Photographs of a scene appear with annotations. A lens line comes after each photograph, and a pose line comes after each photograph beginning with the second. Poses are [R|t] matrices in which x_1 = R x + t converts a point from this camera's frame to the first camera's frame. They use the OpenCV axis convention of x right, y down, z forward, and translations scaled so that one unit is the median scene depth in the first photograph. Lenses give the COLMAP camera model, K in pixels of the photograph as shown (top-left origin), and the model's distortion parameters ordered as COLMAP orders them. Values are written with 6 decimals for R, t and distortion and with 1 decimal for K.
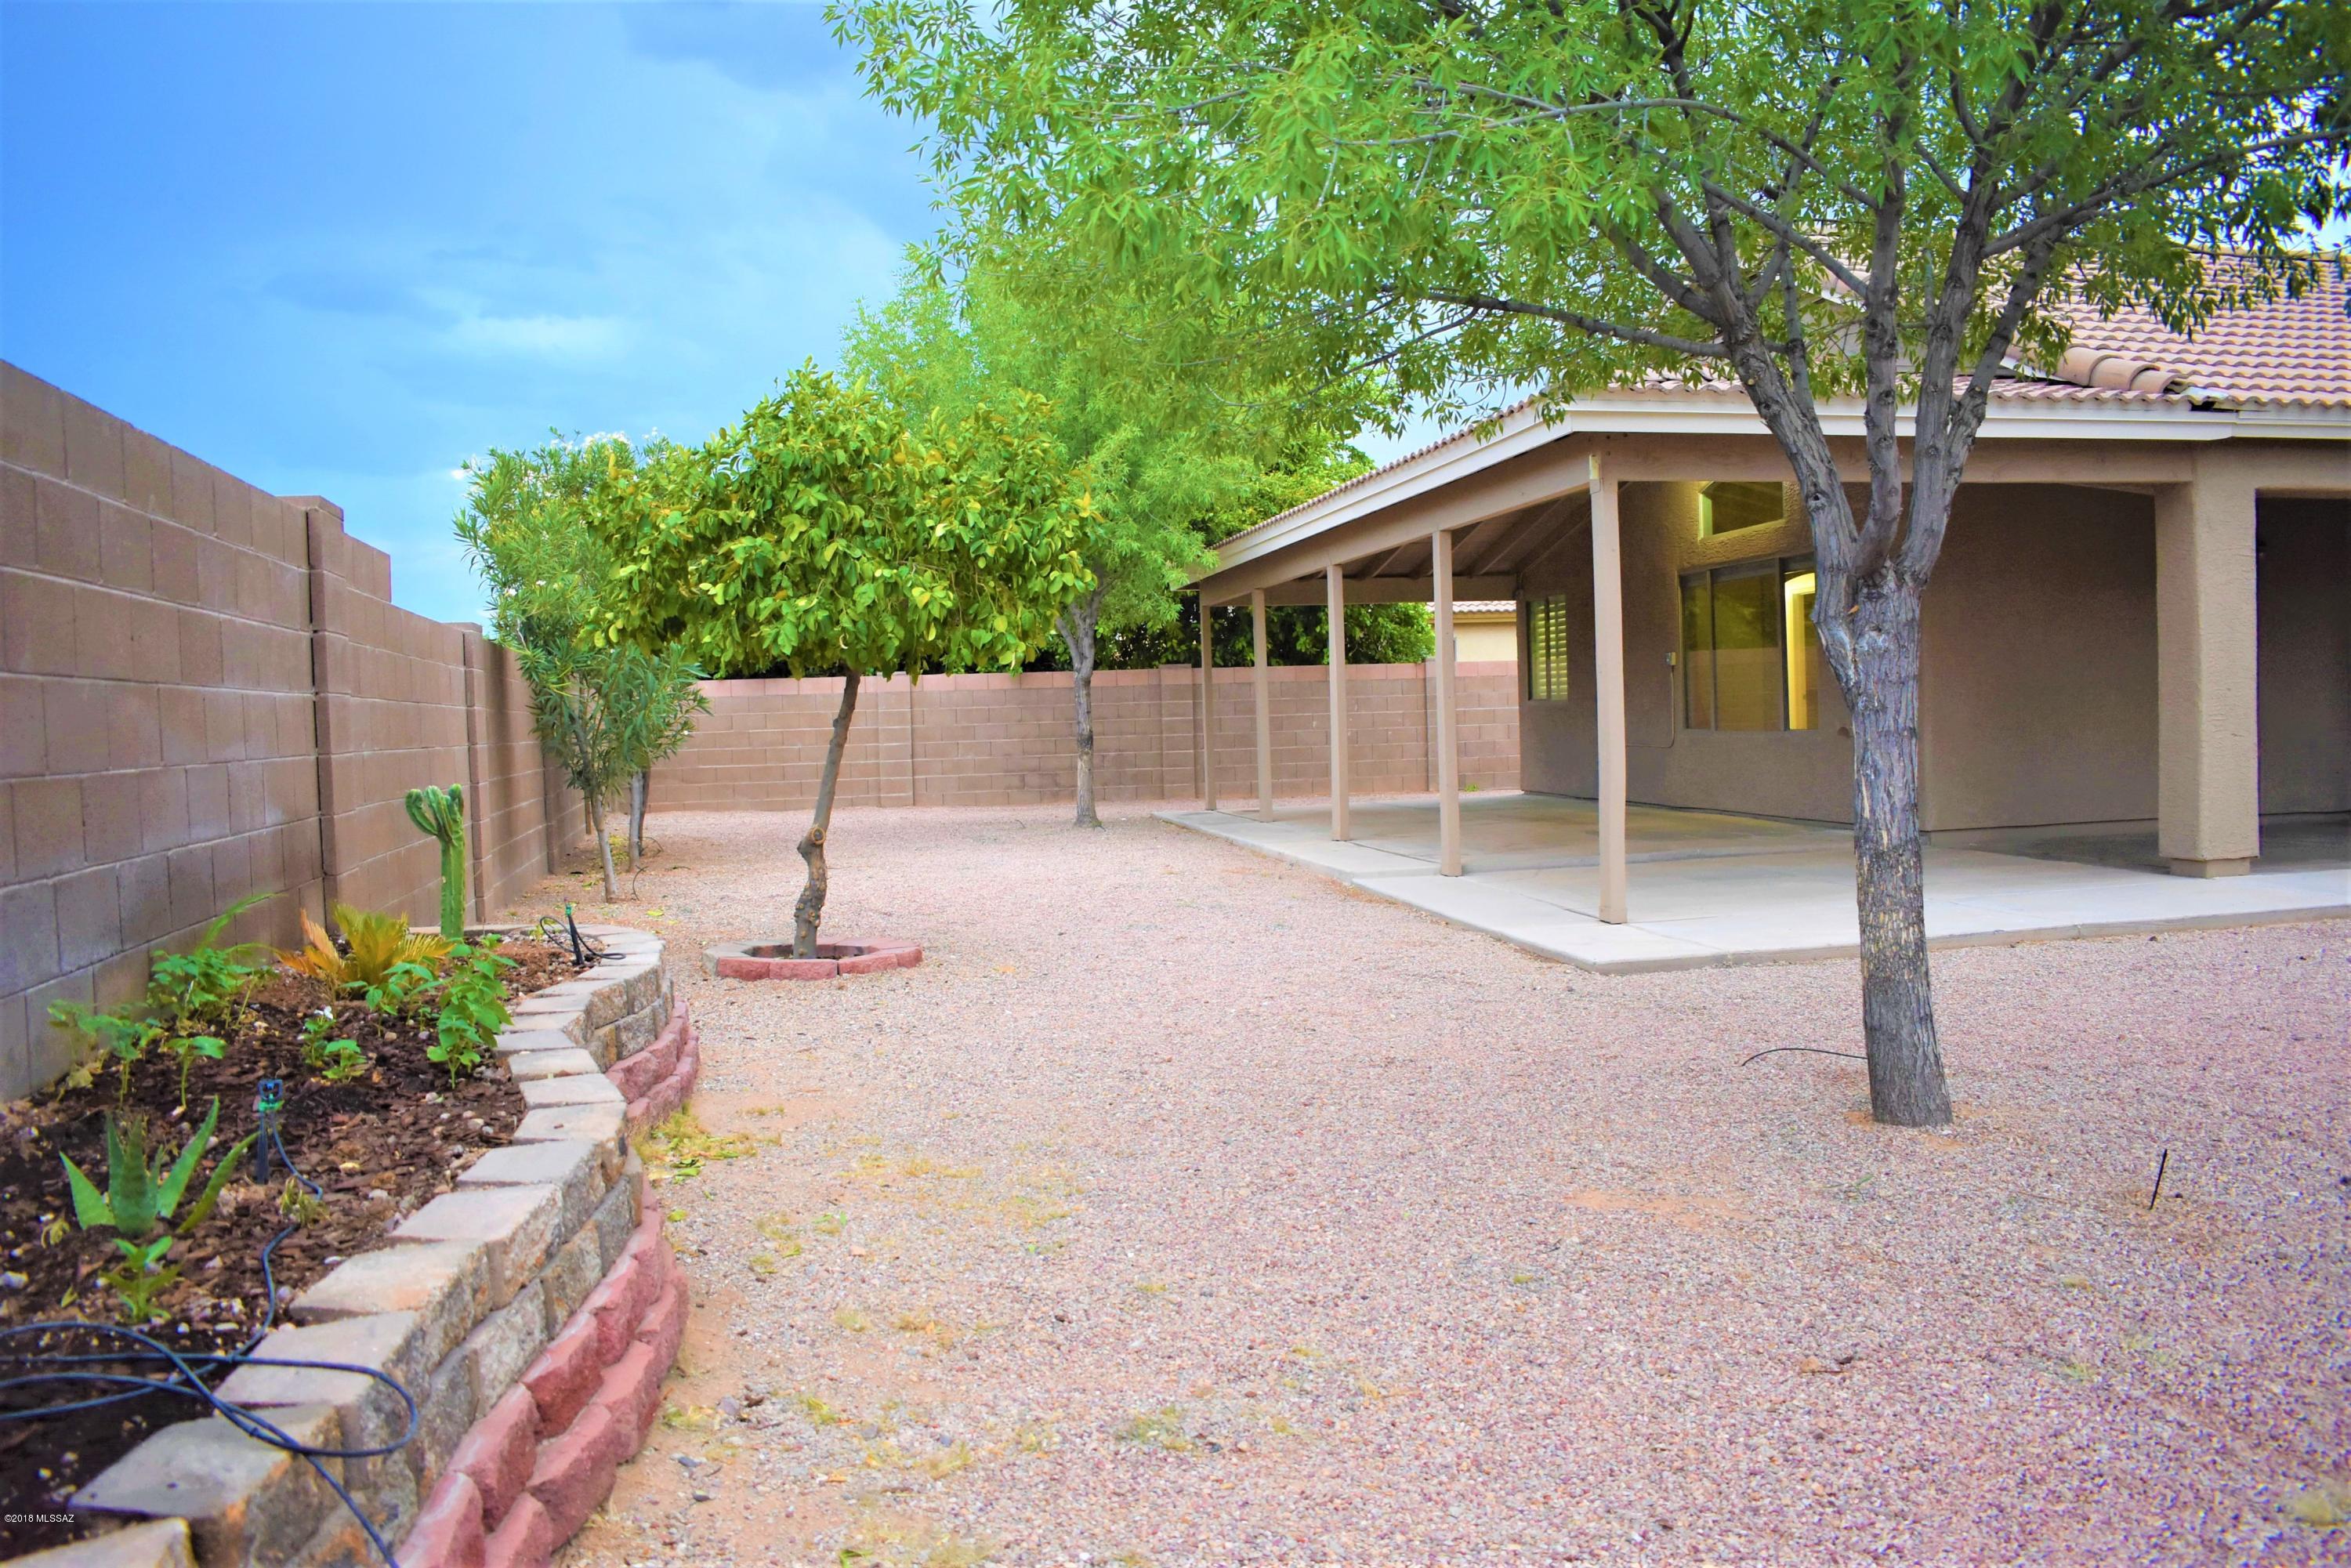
lens RADIAL K [[1796.3, 0, 1175.5], [0, 1796.3, 784.0], [0, 0, 1]] dist [-0.085635, 0.015987]
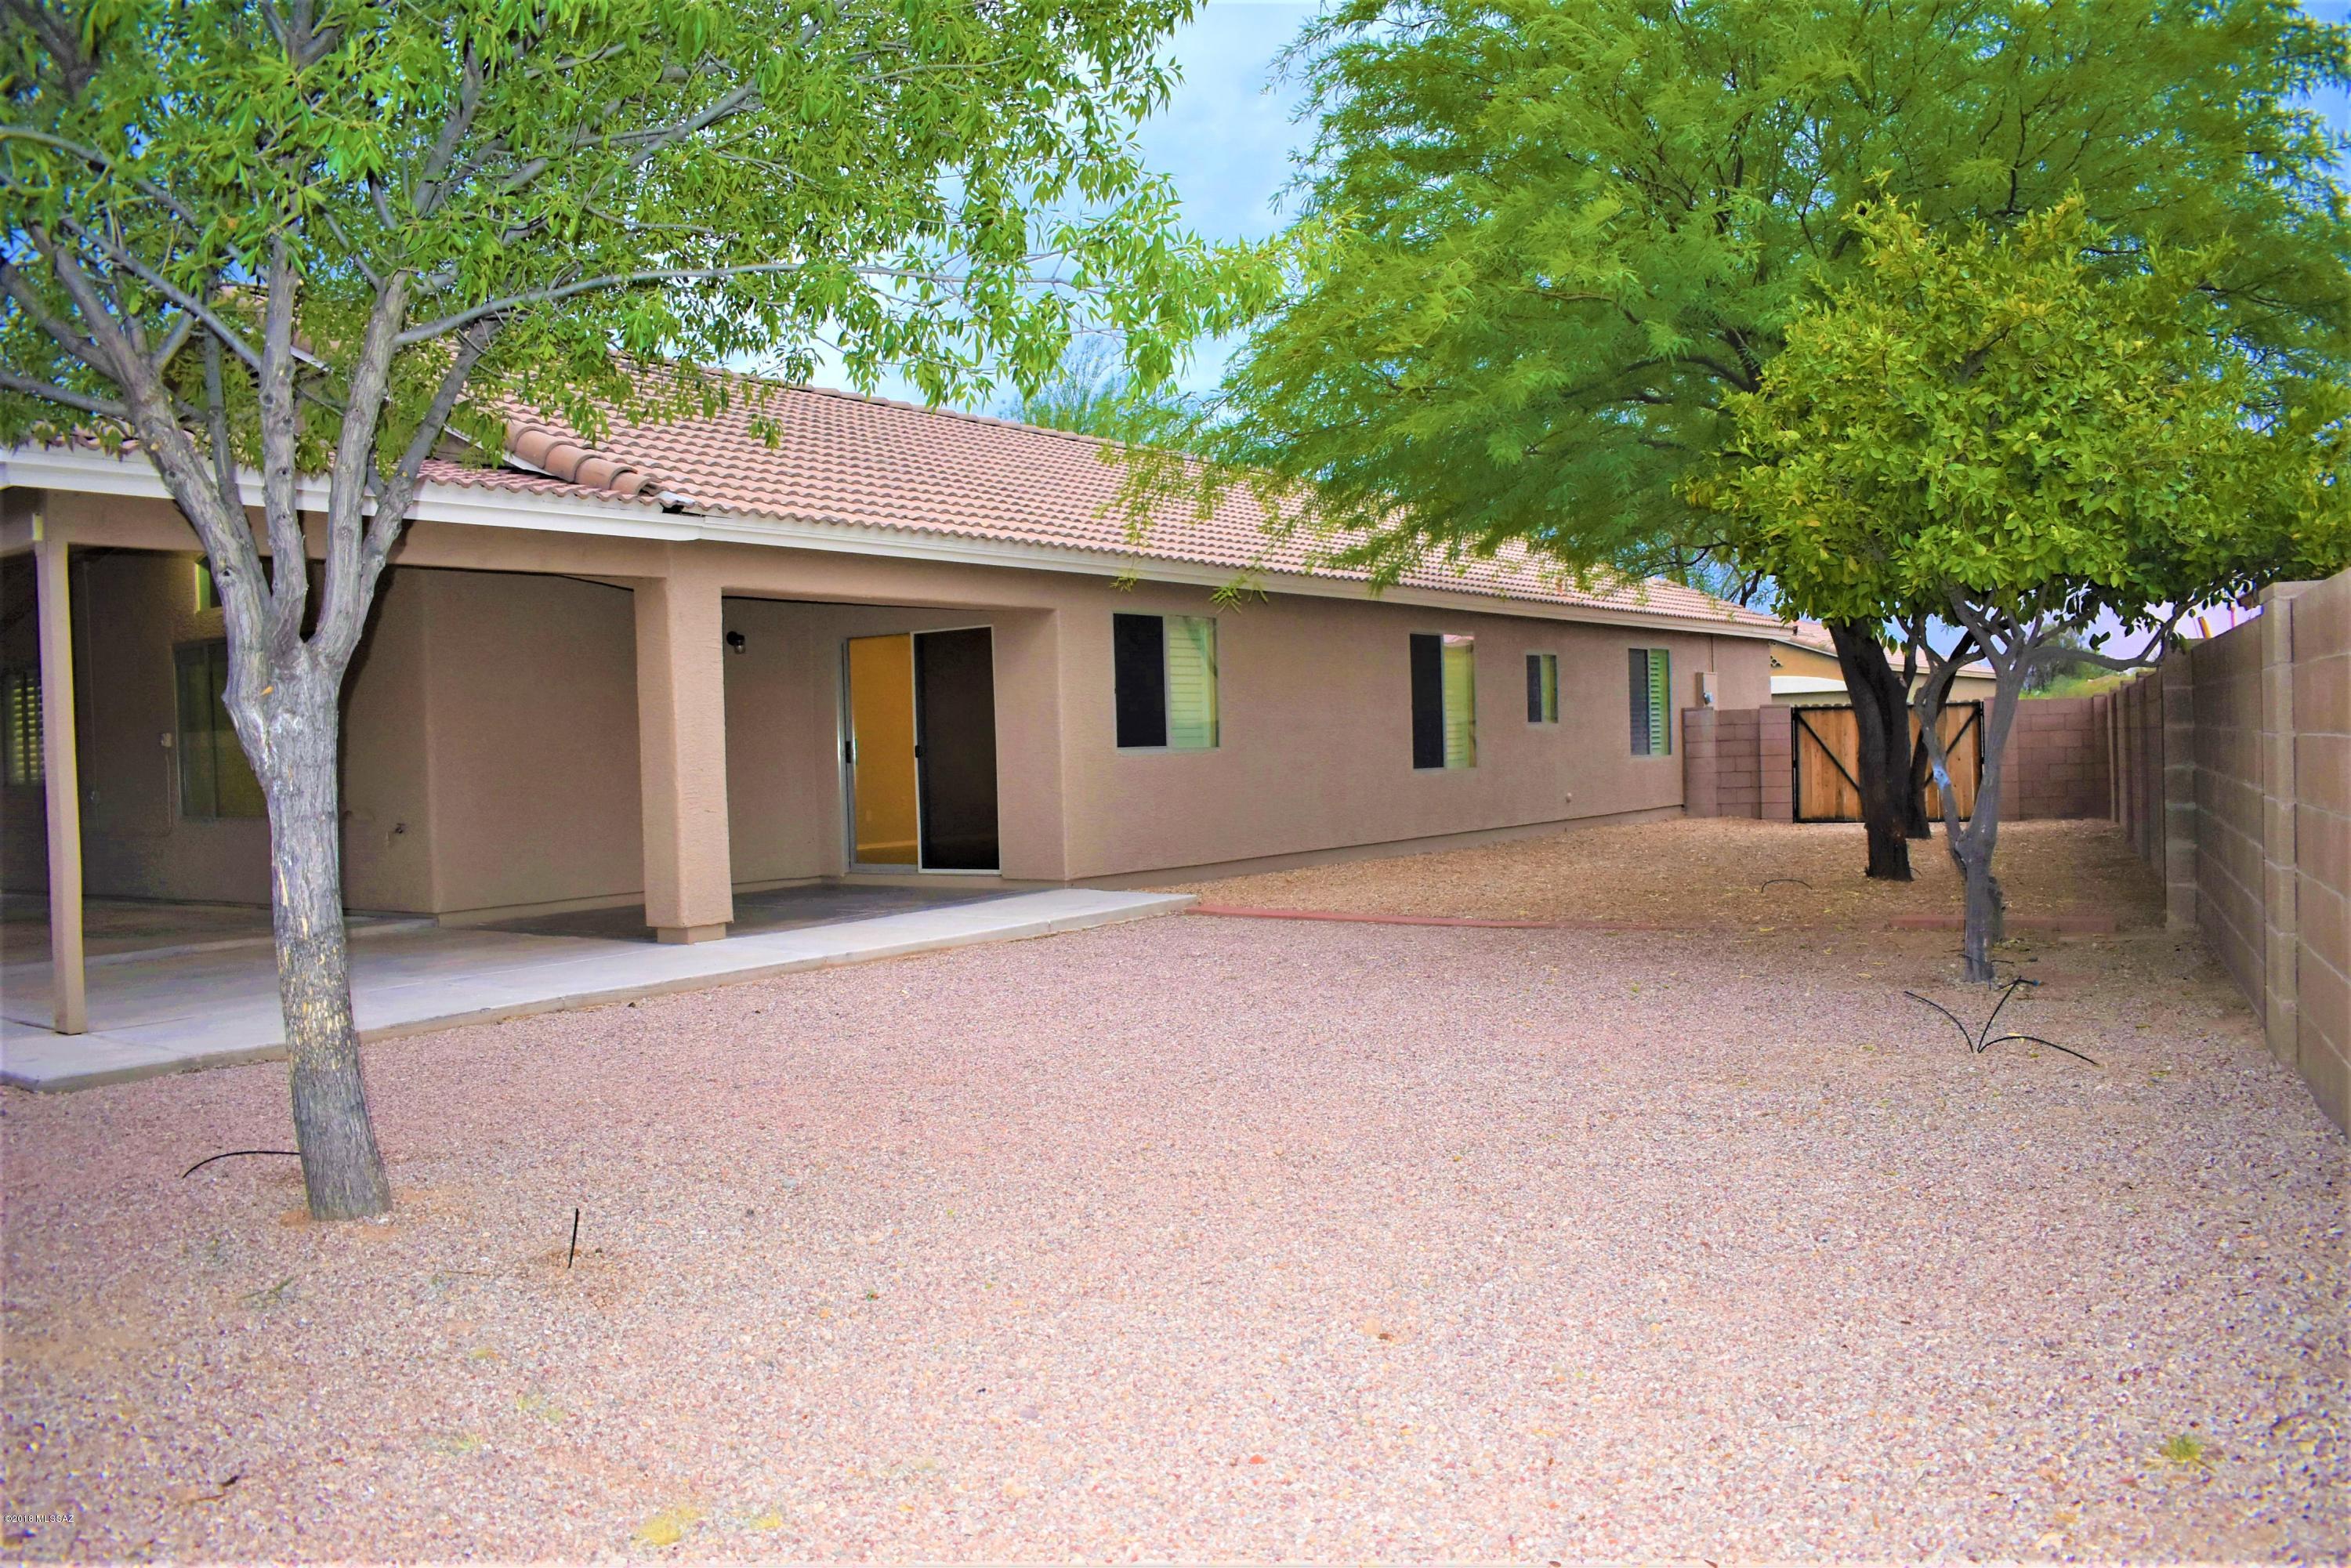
lens RADIAL K [[1796.3, 0, 1175.5], [0, 1796.3, 784.0], [0, 0, 1]] dist [-0.085635, 0.015987]
pose [[0.747749, -0.008347, 0.663929, 0.116965], [0.038874, 0.998756, -0.031226, 0.001482], [-0.662843, 0.049159, 0.747143, -0.040648]]
